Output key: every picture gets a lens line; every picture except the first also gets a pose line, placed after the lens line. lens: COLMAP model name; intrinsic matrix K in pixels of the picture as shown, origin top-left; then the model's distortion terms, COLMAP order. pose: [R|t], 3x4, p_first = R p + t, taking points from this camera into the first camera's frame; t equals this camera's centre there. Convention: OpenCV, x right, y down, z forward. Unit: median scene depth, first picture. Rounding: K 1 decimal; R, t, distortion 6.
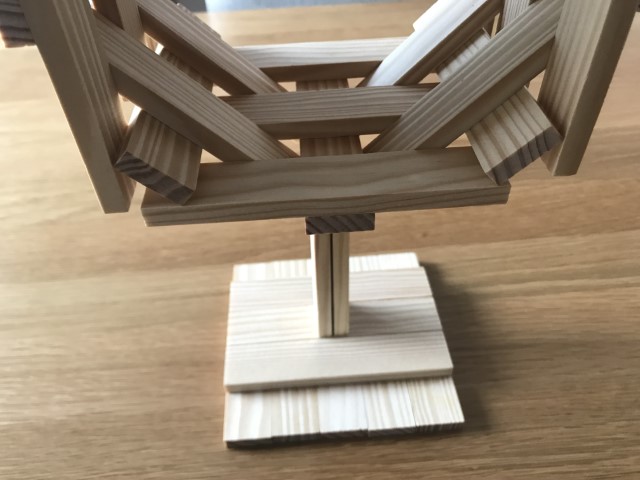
lens RADIAL K [[556.3, 0, 313.4], [0, 556.3, 233.0], [0, 0, 1]] dist [-0.003623, 0.002412]
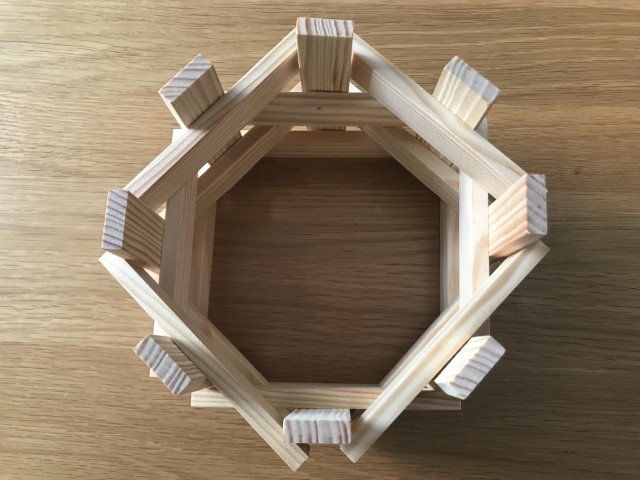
lens RADIAL K [[556.3, 0, 310.6], [0, 556.3, 238.1], [0, 0, 1]] dist [-0.003623, 0.002412]
pose [[0.992888, 0.117700, -0.017908, -0.250724], [-0.084885, 0.805340, 0.586704, -0.515212], [0.083477, -0.581012, 0.809603, 0.248885]]
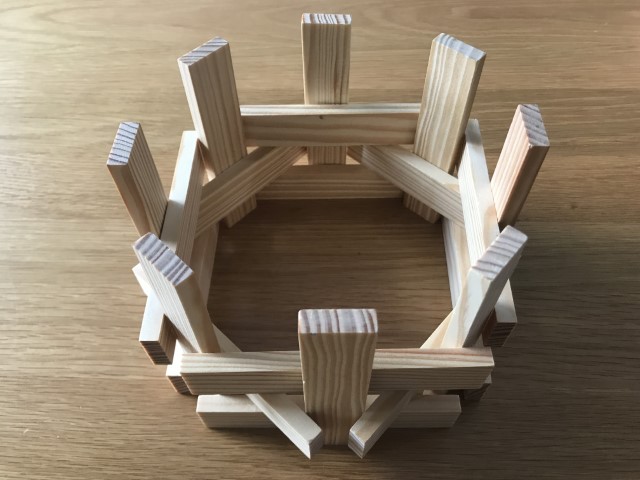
lens RADIAL K [[556.3, 0, 309.9], [0, 556.3, 230.7], [0, 0, 1]] dist [-0.003623, 0.002412]
pose [[0.994074, 0.094822, -0.053150, -0.225794], [-0.082939, 0.977685, 0.193011, -0.126170], [0.070265, -0.187459, 0.979756, 0.104994]]
